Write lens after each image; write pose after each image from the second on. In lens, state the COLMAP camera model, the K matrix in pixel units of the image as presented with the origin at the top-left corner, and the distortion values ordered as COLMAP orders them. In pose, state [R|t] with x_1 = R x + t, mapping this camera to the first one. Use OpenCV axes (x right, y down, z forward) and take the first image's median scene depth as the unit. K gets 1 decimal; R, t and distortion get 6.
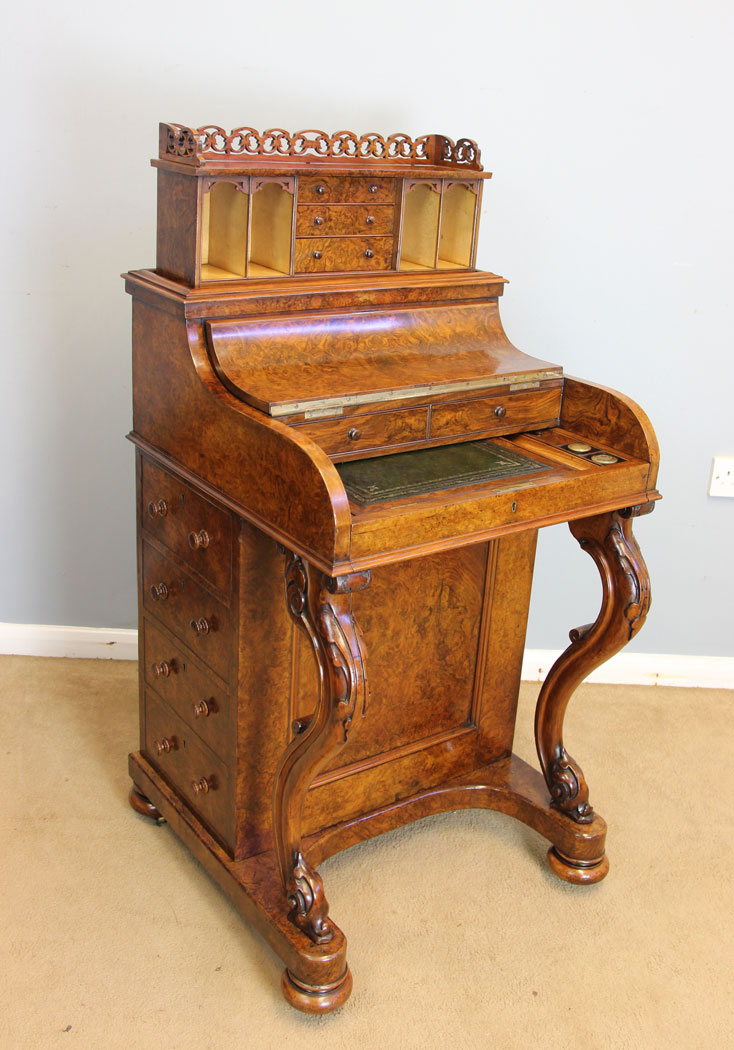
lens RADIAL K [[1132.6, 0, 369.4], [0, 1132.6, 474.8], [0, 0, 1]] dist [-0.105172, 0.003275]
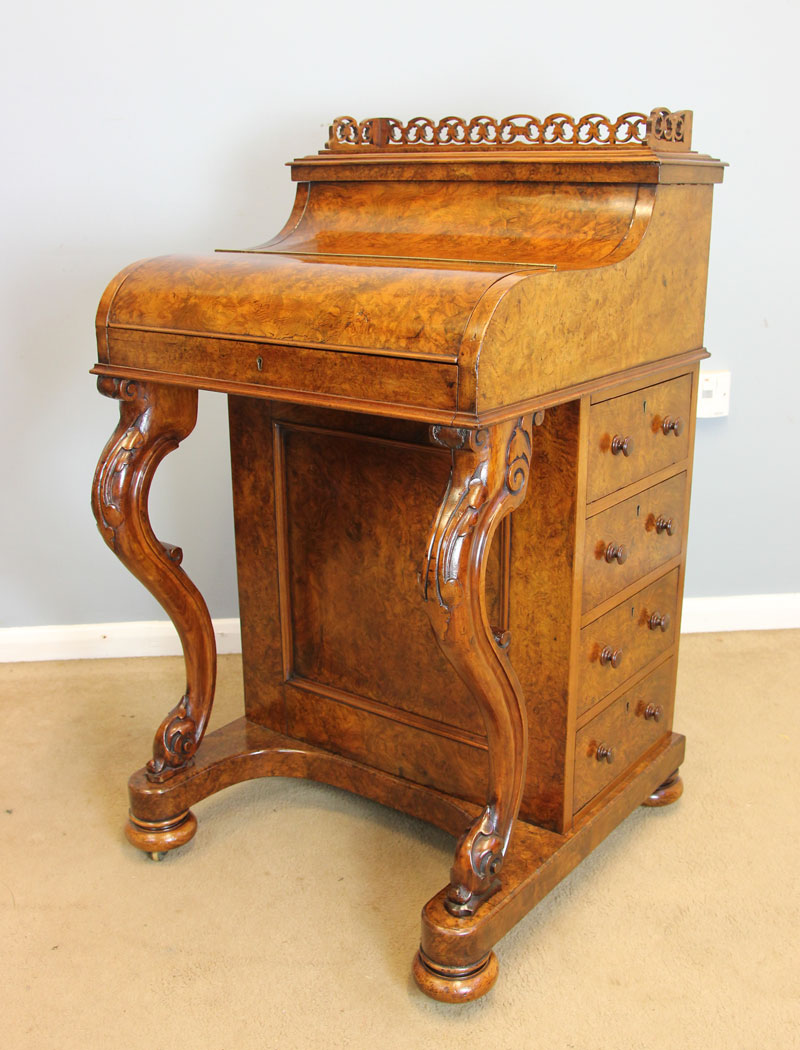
lens RADIAL K [[1127.1, 0, 423.3], [0, 1127.1, 517.8], [0, 0, 1]] dist [-0.099373, -0.007918]
pose [[0.320016, 0.218066, -0.921975, 0.843721], [-0.295289, 0.947633, 0.121640, -0.000992], [0.900219, 0.233322, 0.367650, 0.731563]]
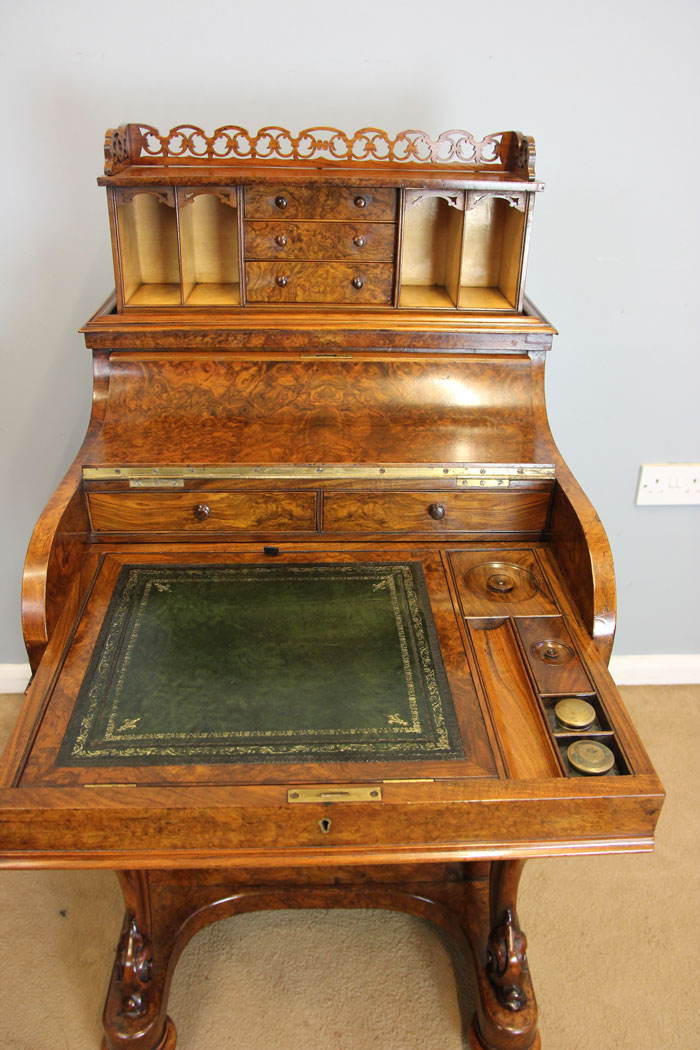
lens RADIAL K [[863.1, 0, 350.0], [0, 863.1, 525.0], [0, 0, 1]] dist [-0.146110, 0.116164]
pose [[0.831647, 0.219493, -0.510085, 0.360063], [-0.148098, 0.972966, 0.177213, -0.139670], [0.535192, -0.071836, 0.841670, 0.483817]]
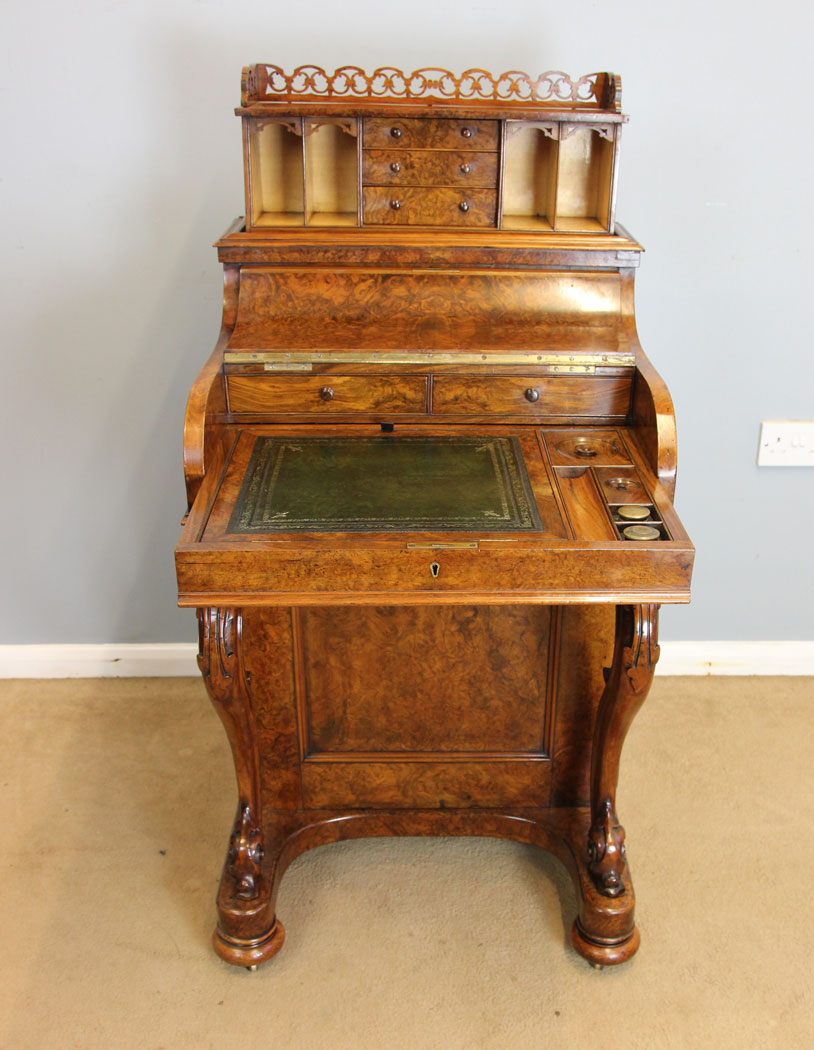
lens RADIAL K [[1198.9, 0, 459.0], [0, 1198.9, 621.0], [0, 0, 1]] dist [-0.129608, 0.049992]
pose [[0.830108, 0.211932, -0.515758, 0.571597], [-0.152060, 0.975937, 0.156287, -0.021382], [0.536469, -0.051308, 0.842359, 0.195473]]
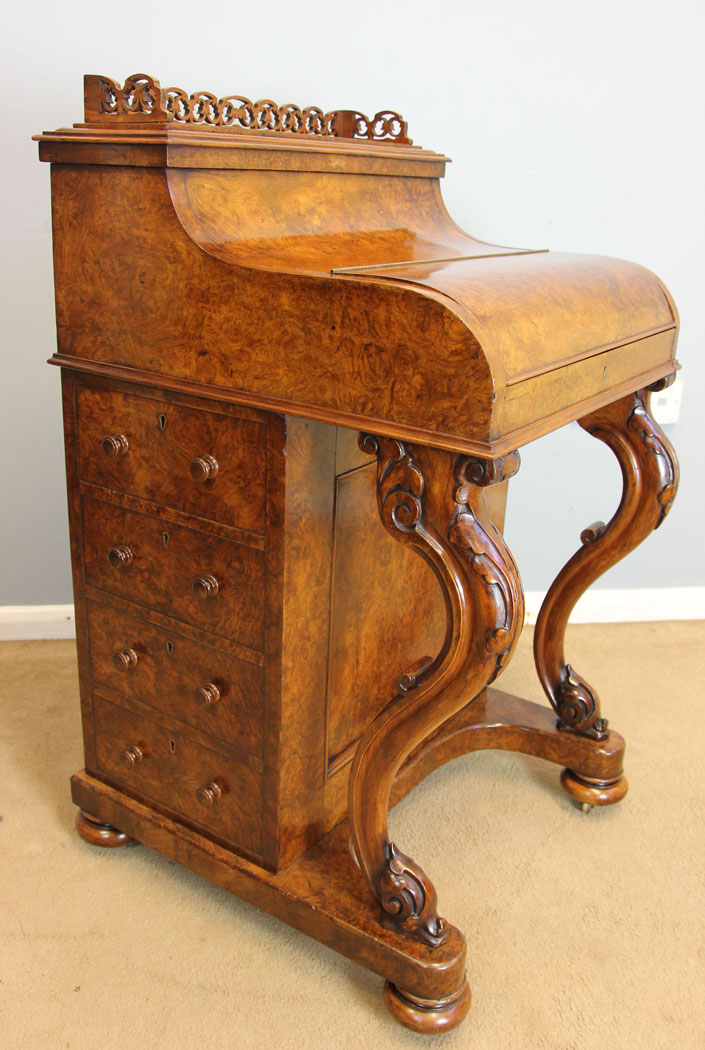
lens RADIAL K [[968.5, 0, 340.8], [0, 968.5, 503.9], [0, 0, 1]] dist [-0.117880, 0.088524]
pose [[0.938964, -0.133112, 0.317220, -0.259669], [0.127841, 0.991086, 0.037474, 0.065089], [-0.319381, 0.005367, 0.947611, 0.343303]]
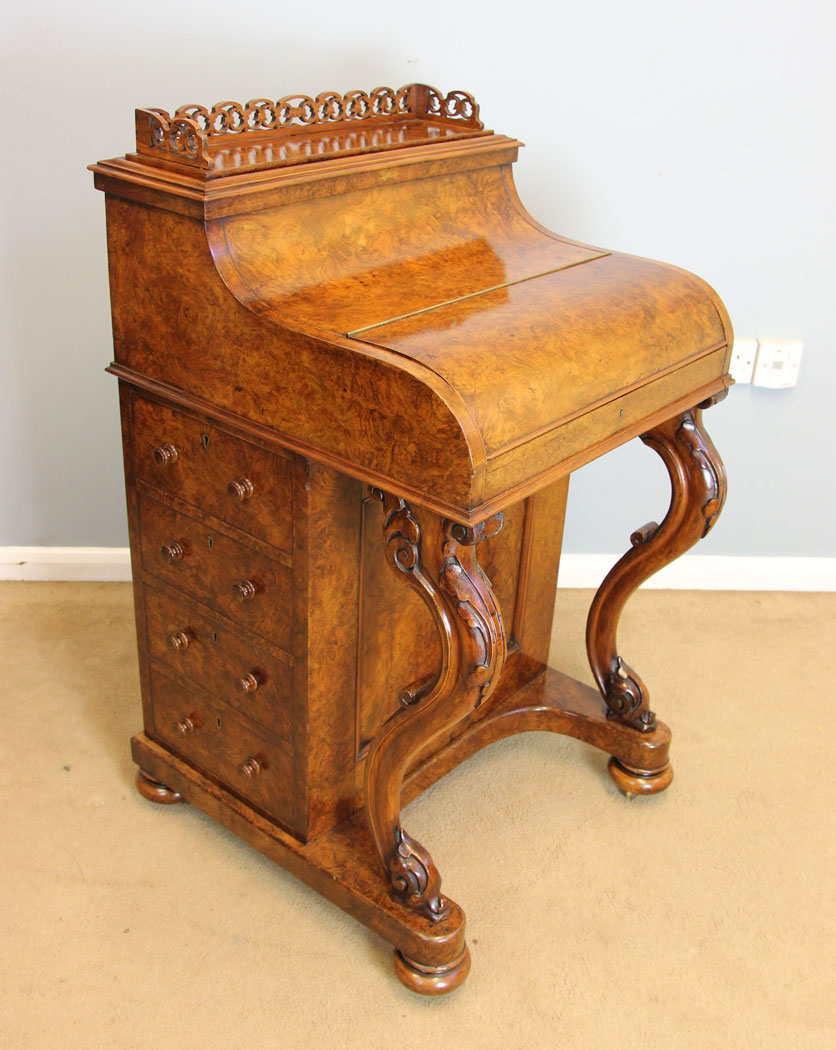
lens RADIAL K [[1173.1, 0, 428.9], [0, 1173.1, 505.5], [0, 0, 1]] dist [-0.110449, 0.035427]
pose [[0.965557, -0.124326, 0.228569, -0.204086], [0.089088, 0.983328, 0.158523, -0.051761], [-0.244466, -0.132700, 0.960535, 0.139165]]
